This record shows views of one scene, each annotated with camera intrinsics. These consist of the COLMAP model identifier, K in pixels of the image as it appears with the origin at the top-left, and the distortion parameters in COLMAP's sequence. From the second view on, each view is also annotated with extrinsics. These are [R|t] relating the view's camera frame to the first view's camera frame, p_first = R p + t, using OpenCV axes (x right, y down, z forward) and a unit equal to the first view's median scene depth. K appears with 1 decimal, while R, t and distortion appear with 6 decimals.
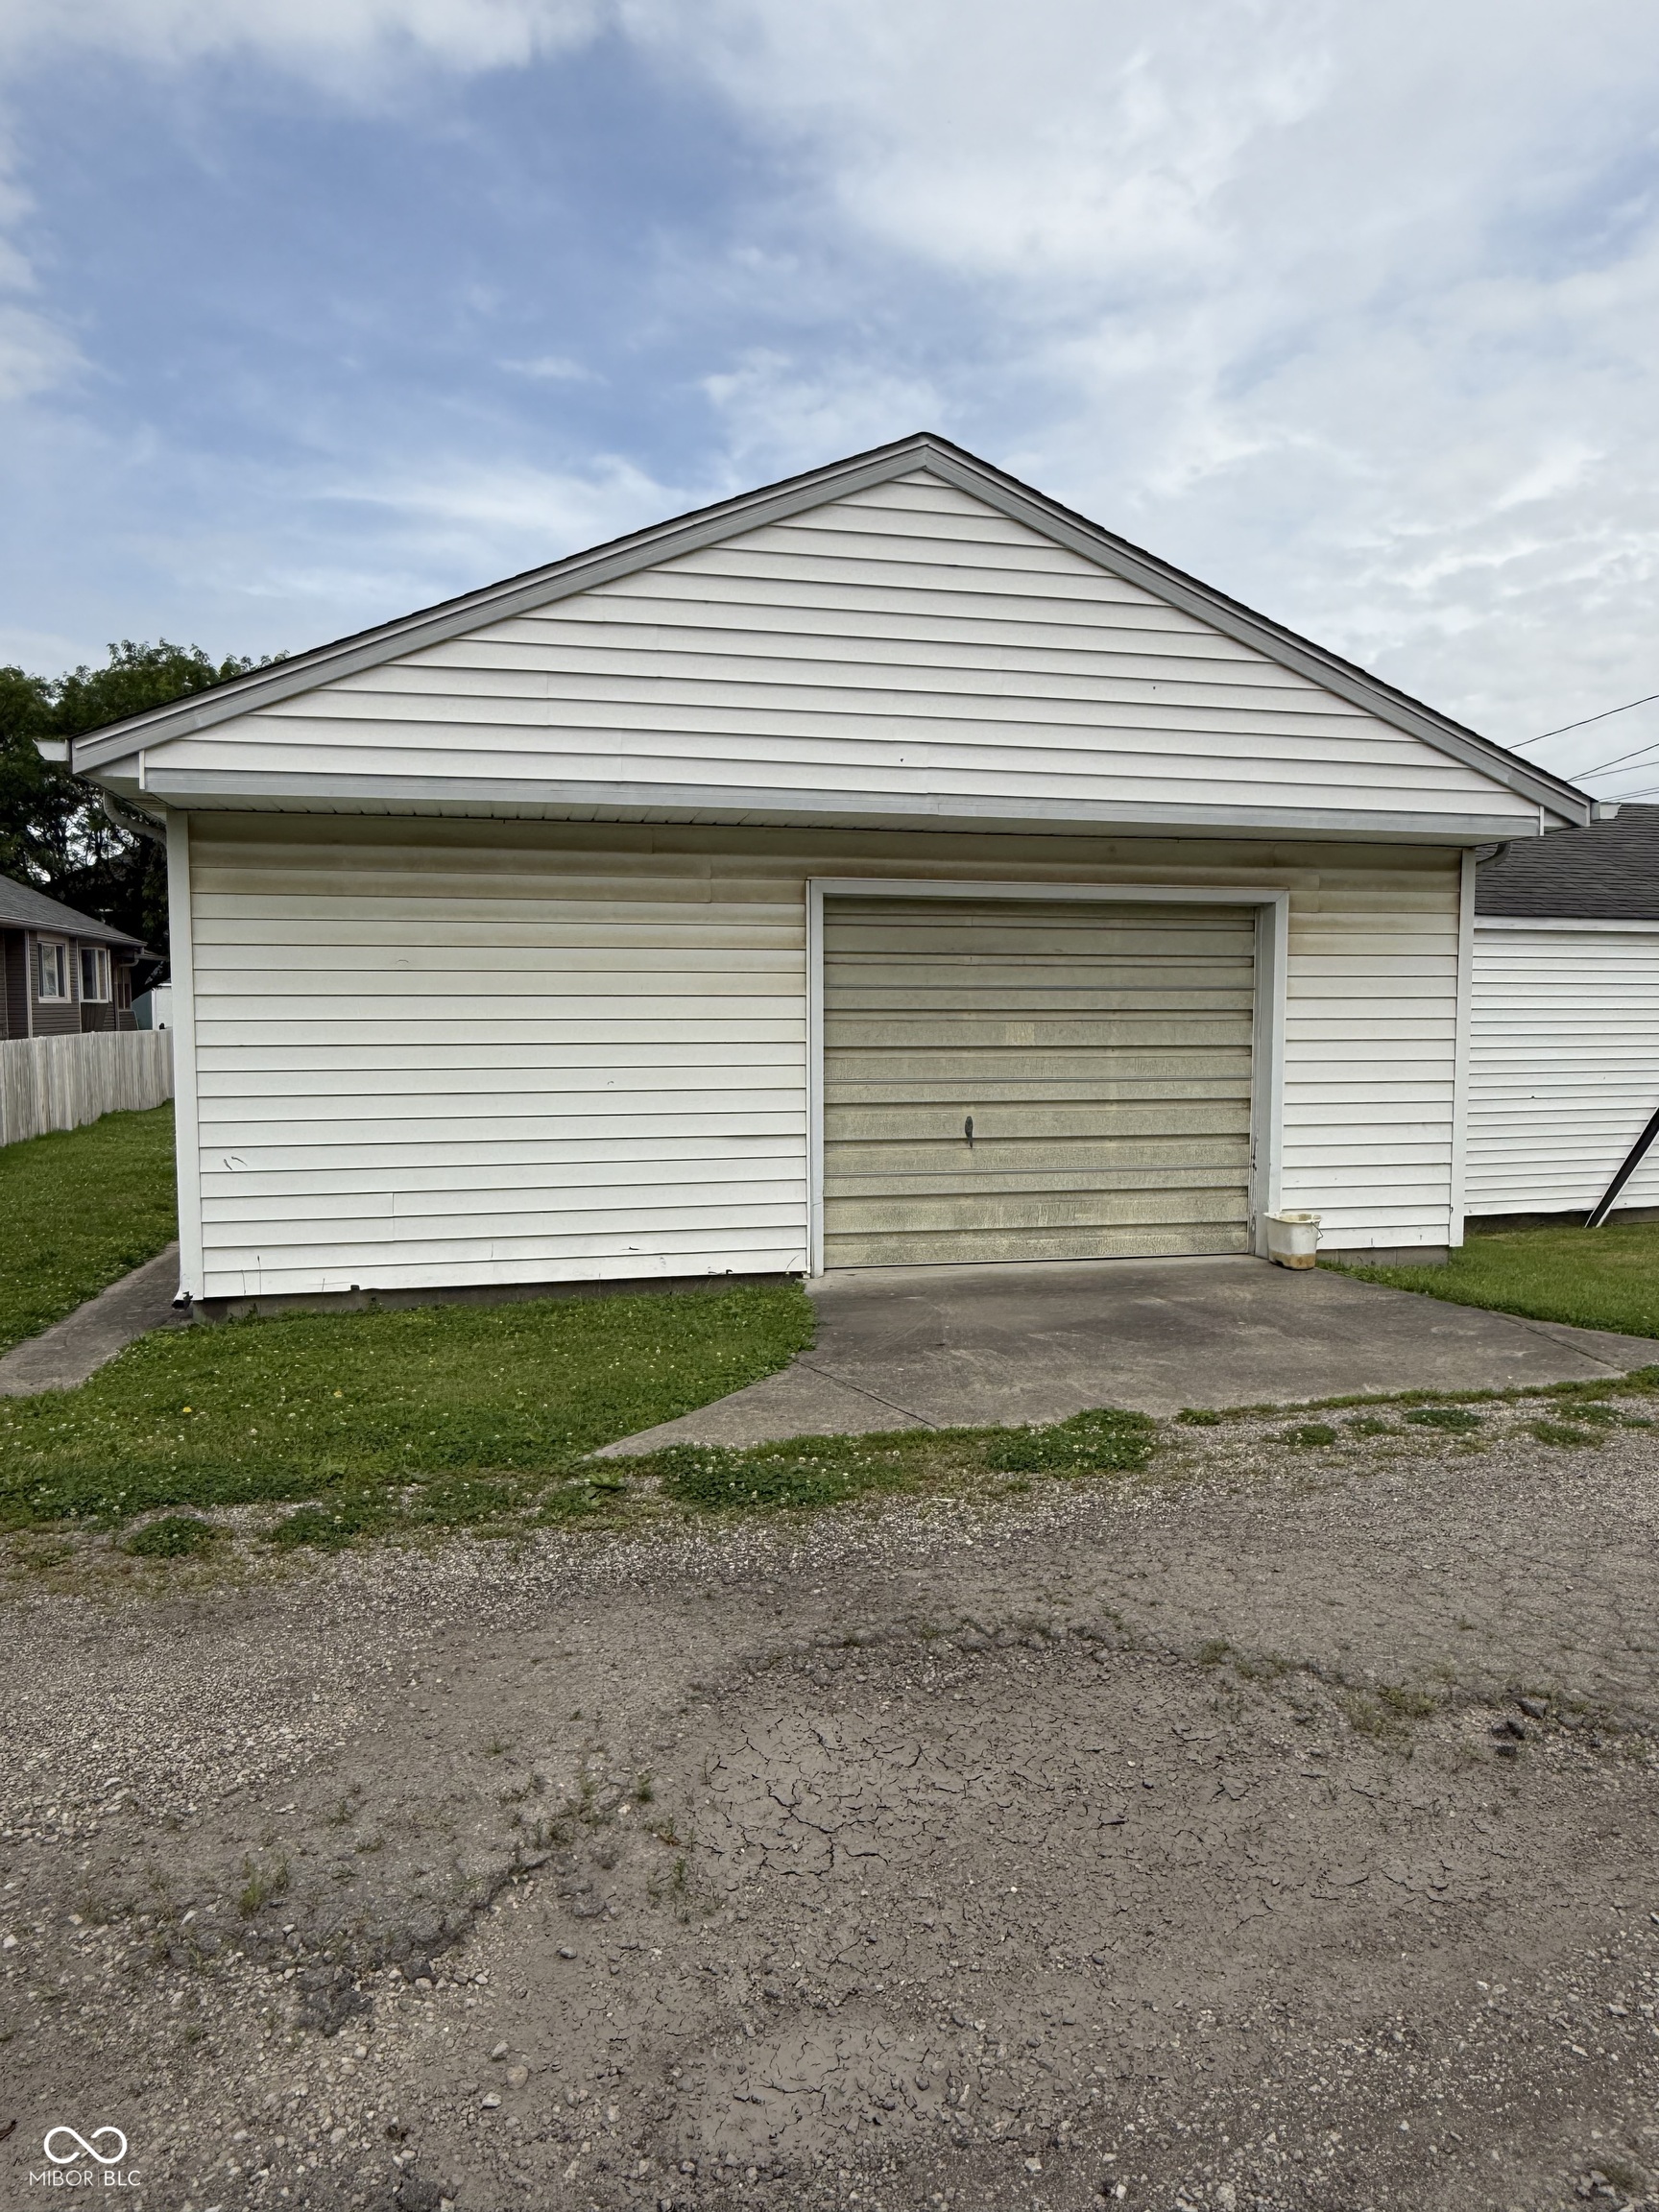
lens RADIAL K [[1406.2, 0, 829.5], [0, 1406.2, 1106.0], [0, 0, 1]] dist [0.003579, -0.000572]
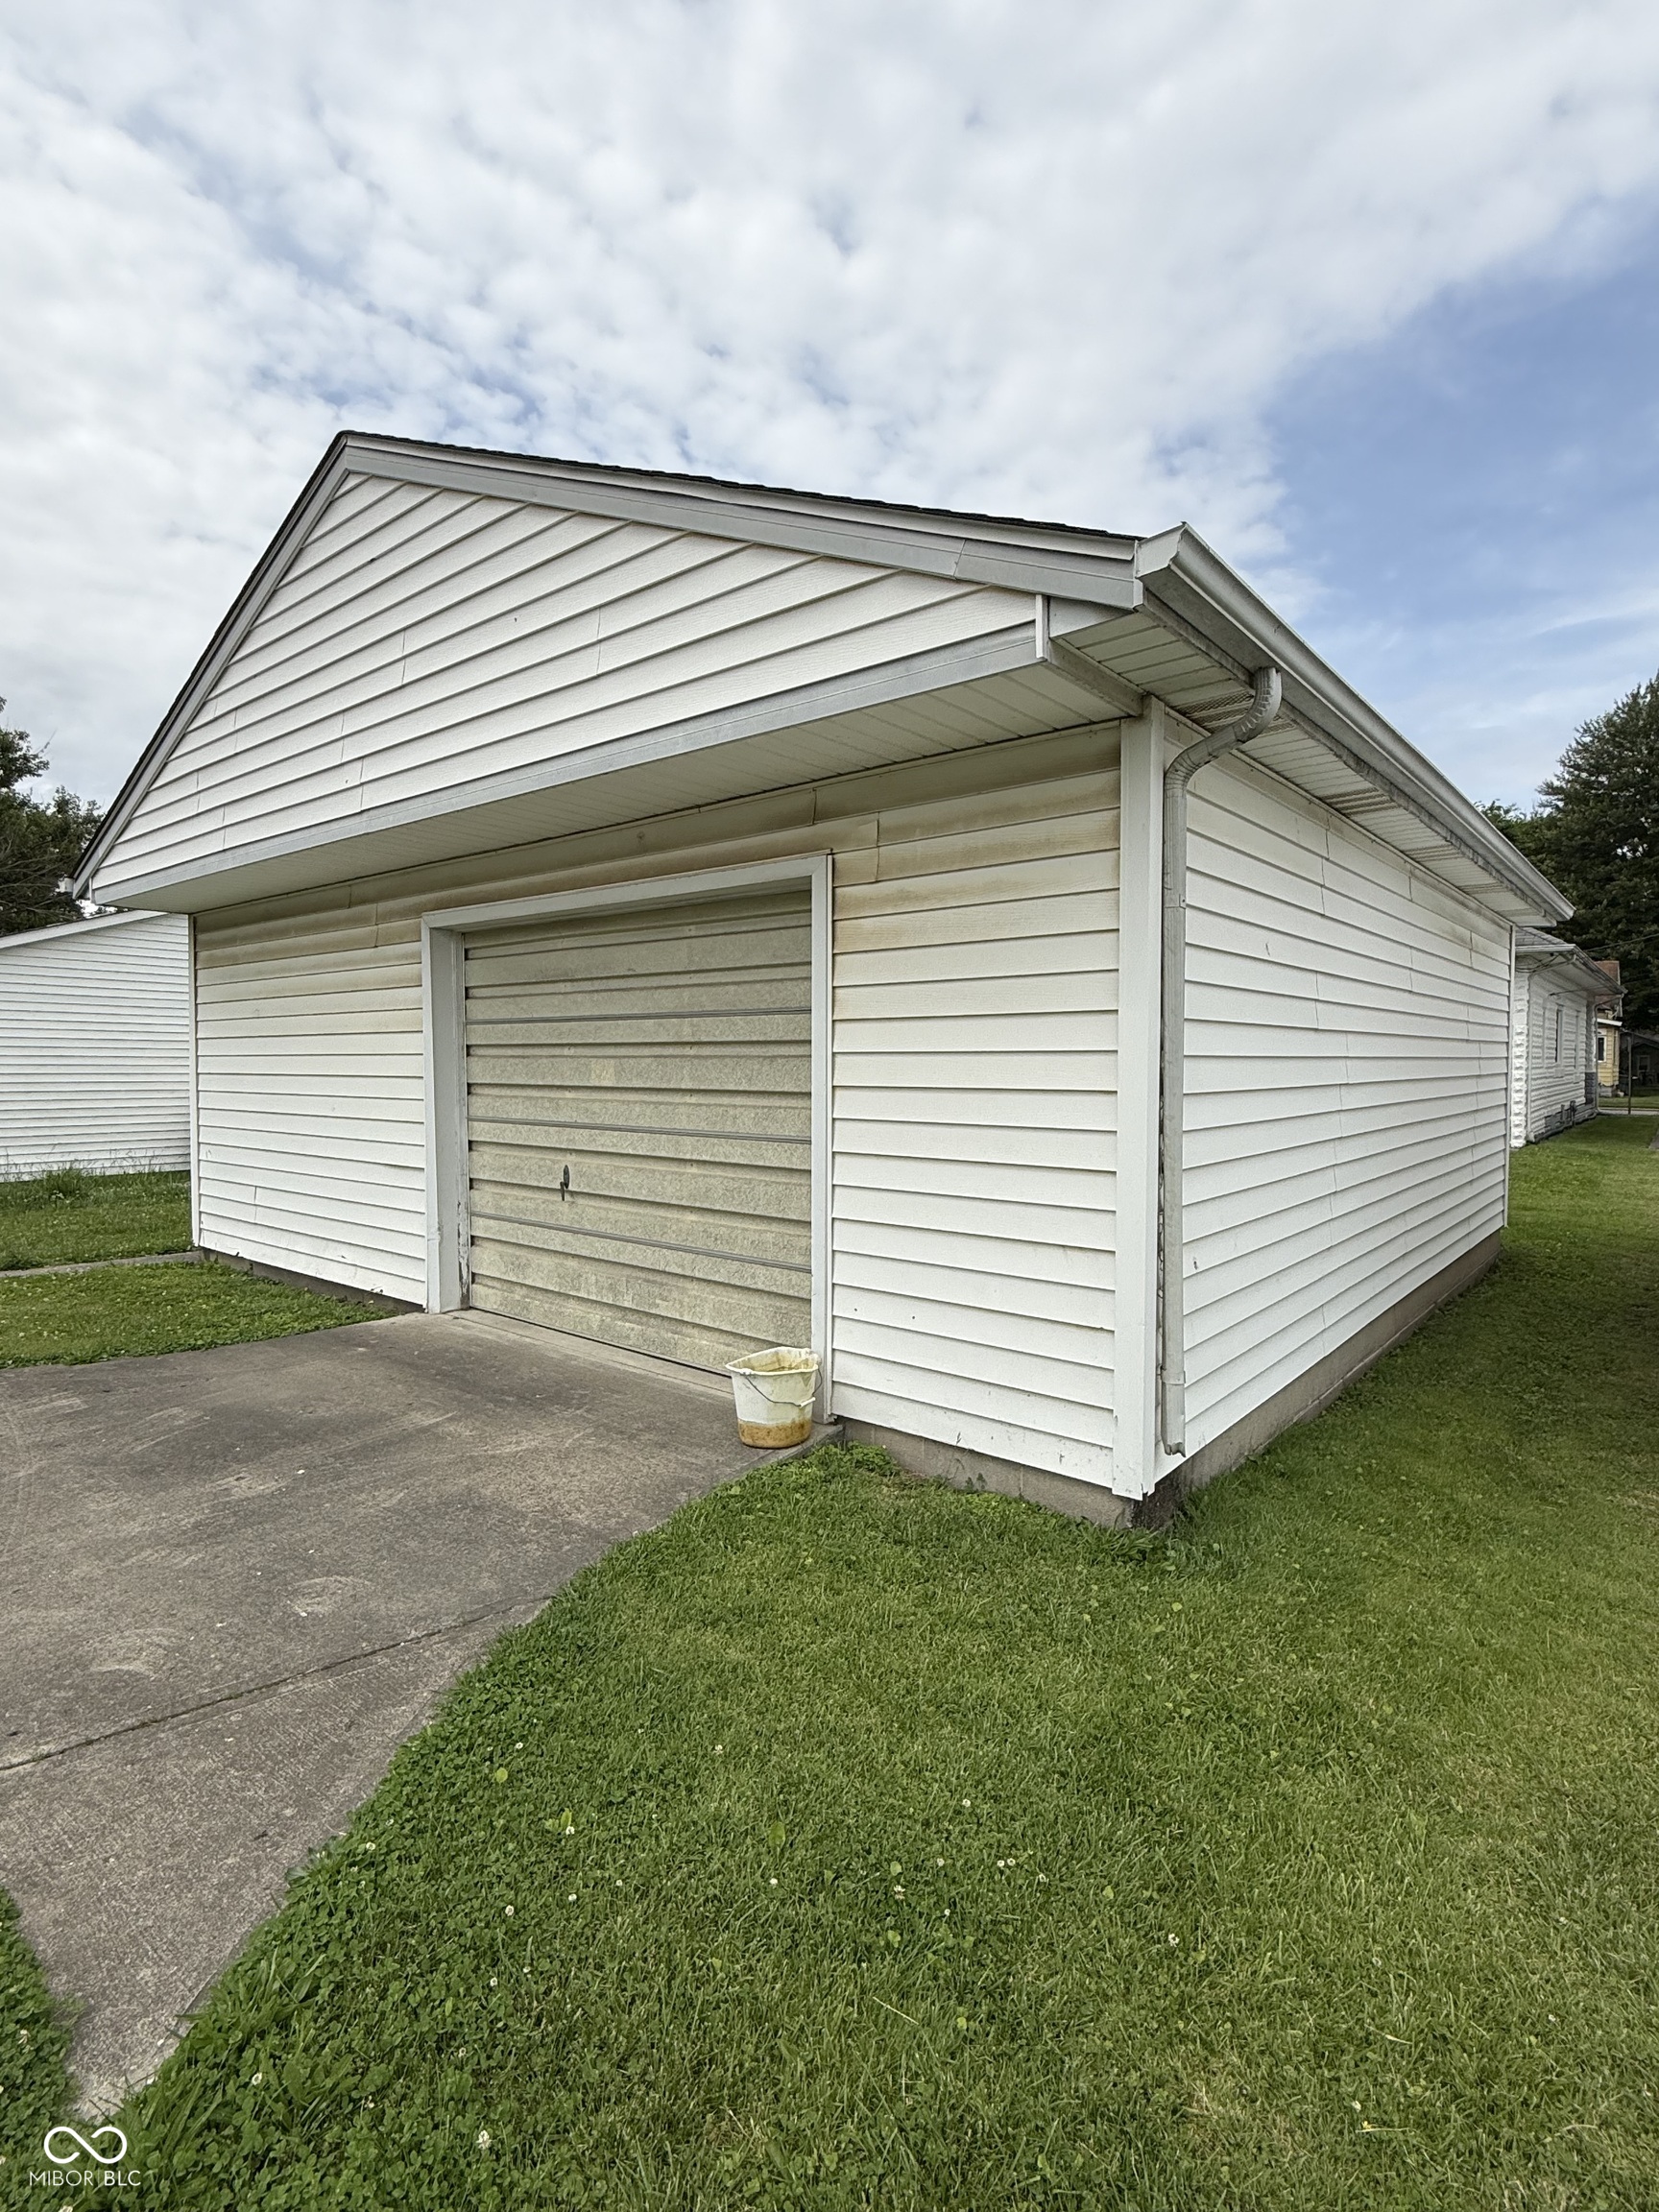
lens RADIAL K [[1088.7, 0, 829.5], [0, 1088.7, 1106.0], [0, 0, 1]] dist [0.002739, 0.000917]
pose [[0.608229, 0.031880, -0.793121, 0.737115], [-0.060319, 0.998160, -0.006136, -0.035511], [0.791466, 0.051572, 0.609033, 0.712667]]
